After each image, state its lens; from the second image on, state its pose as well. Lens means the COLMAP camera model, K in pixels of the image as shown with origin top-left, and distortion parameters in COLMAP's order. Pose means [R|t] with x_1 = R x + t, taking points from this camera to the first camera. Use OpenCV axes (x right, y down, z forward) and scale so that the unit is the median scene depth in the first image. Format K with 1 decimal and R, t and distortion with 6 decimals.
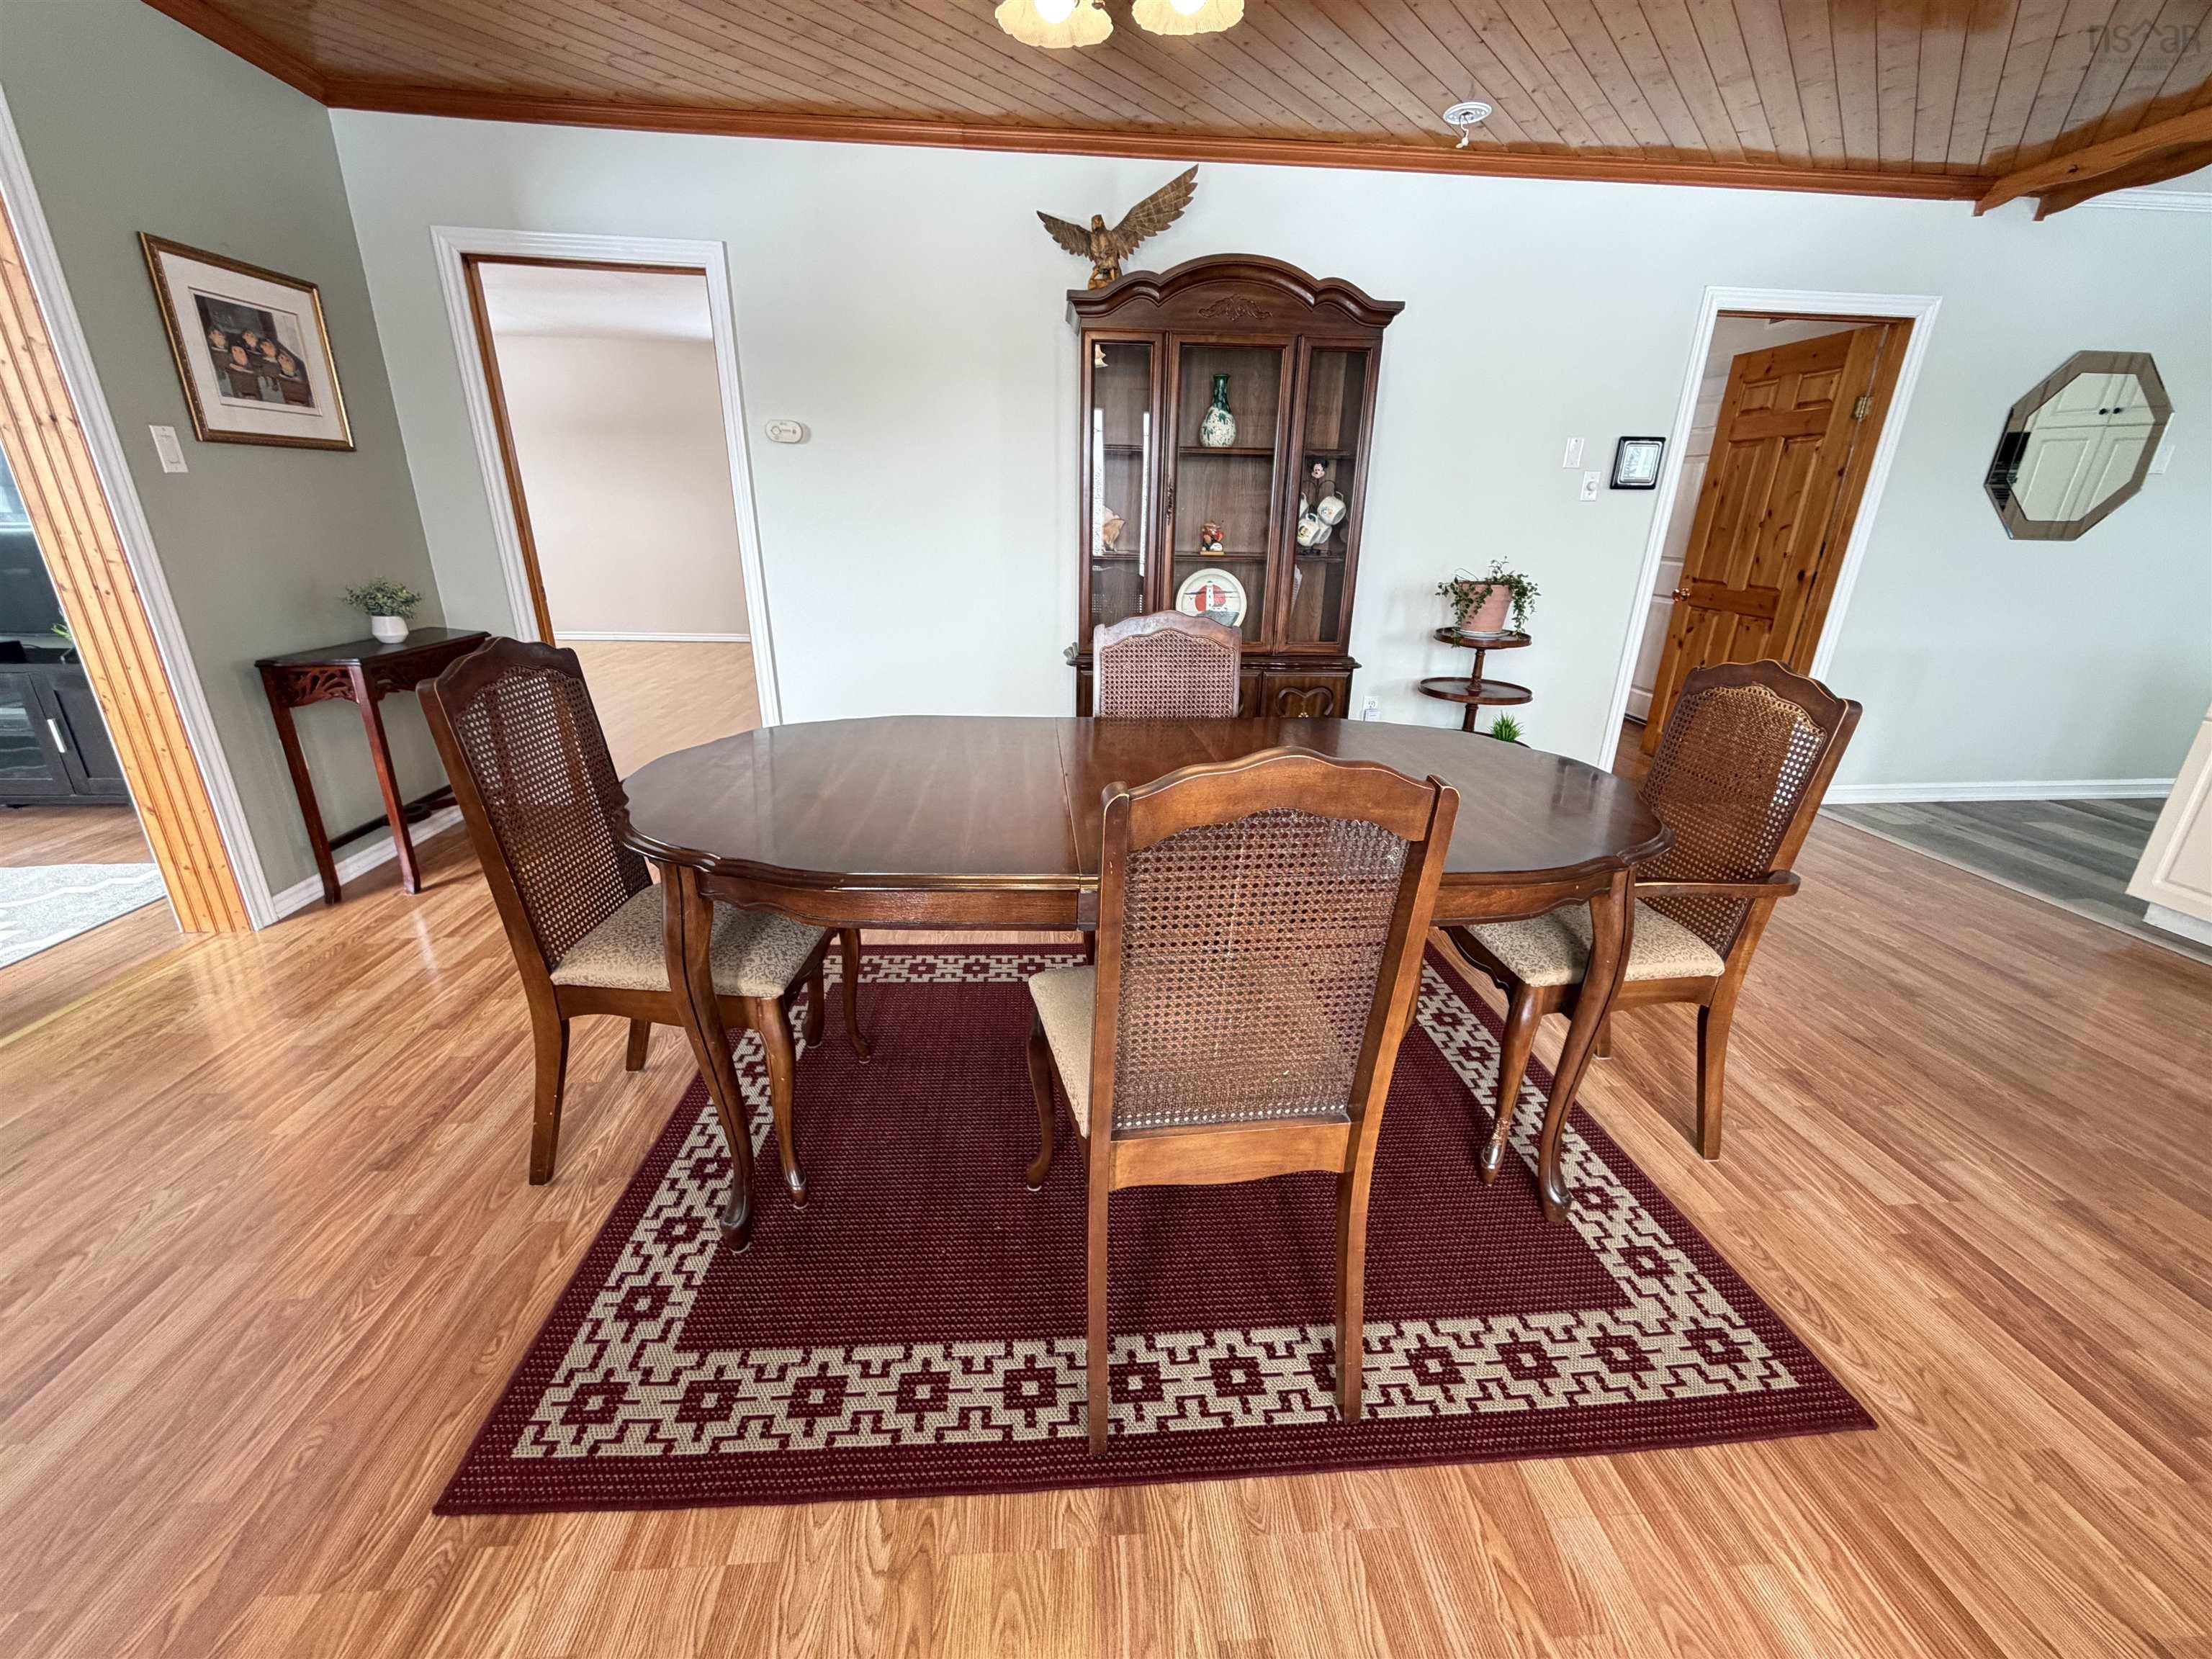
lens RADIAL K [[889.4, 0, 1102.4], [0, 889.4, 838.5], [0, 0, 1]] dist [-0.002613, -0.000376]
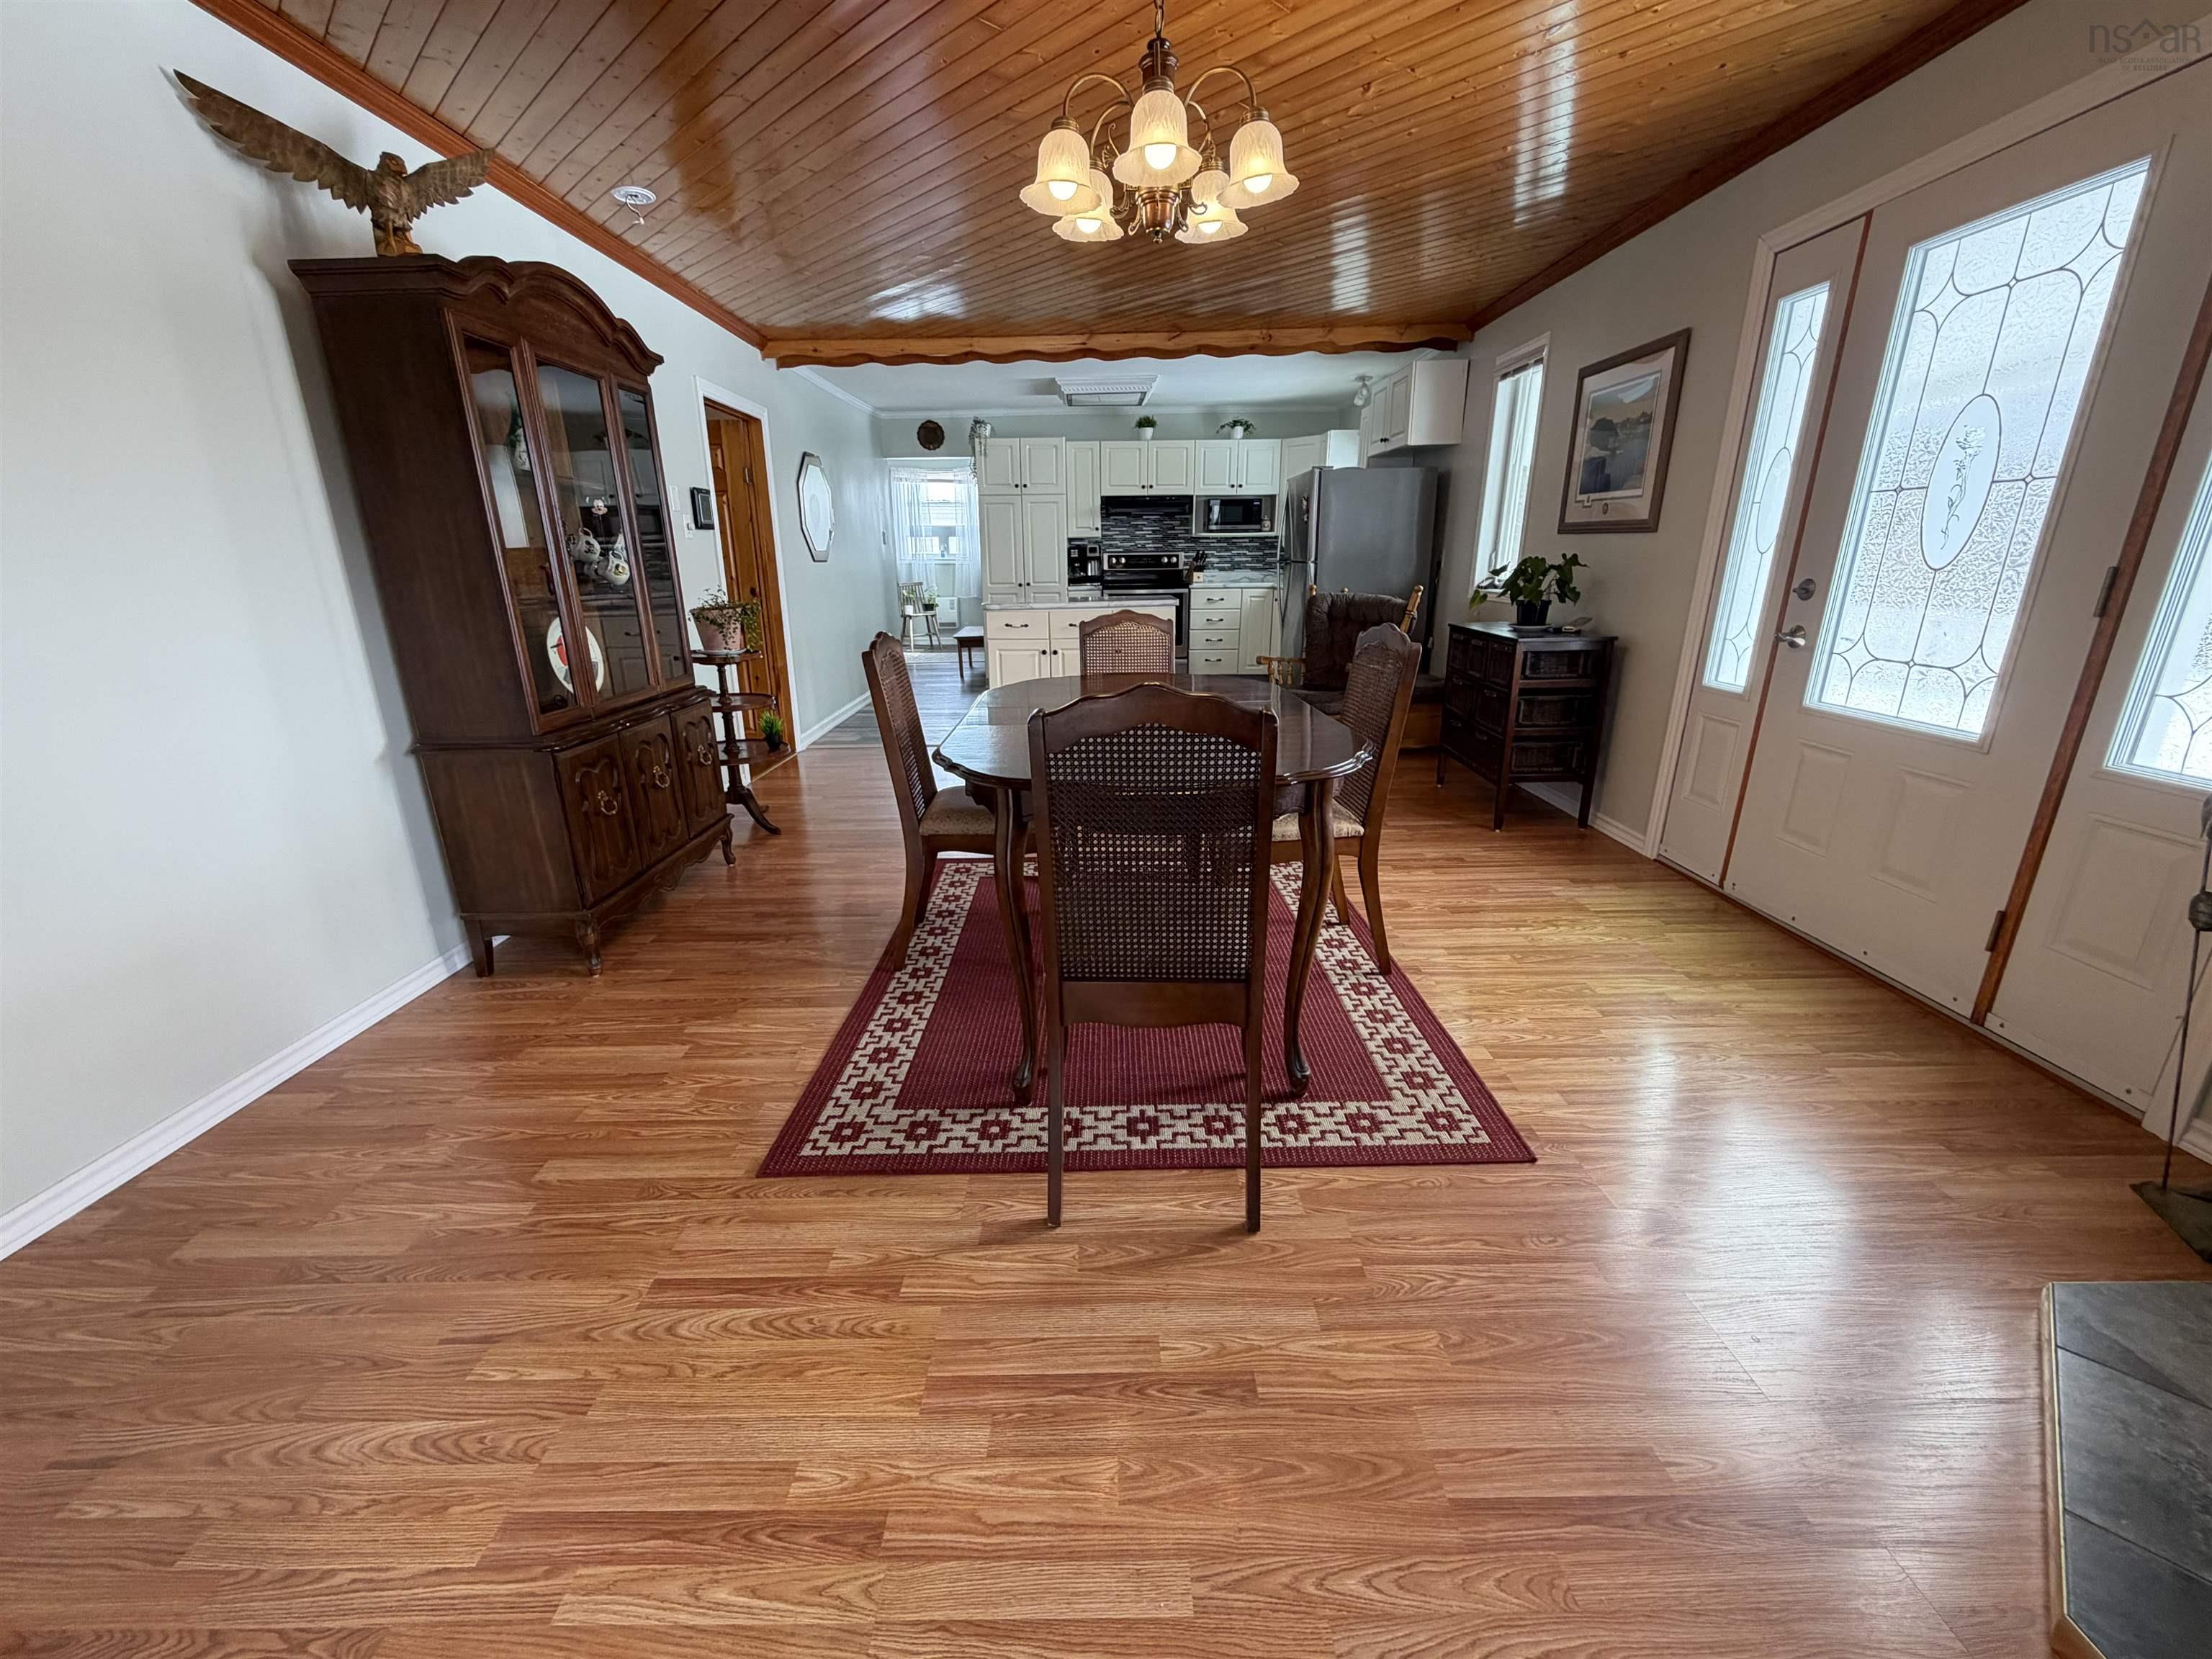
lens RADIAL K [[889.4, 0, 1096.1], [0, 889.4, 833.2], [0, 0, 1]] dist [-0.002613, -0.000376]
pose [[0.067861, -0.319870, 0.945028, -1.845361], [0.360798, 0.890973, 0.275666, -0.426207], [-0.930172, 0.322257, 0.175871, 1.096372]]
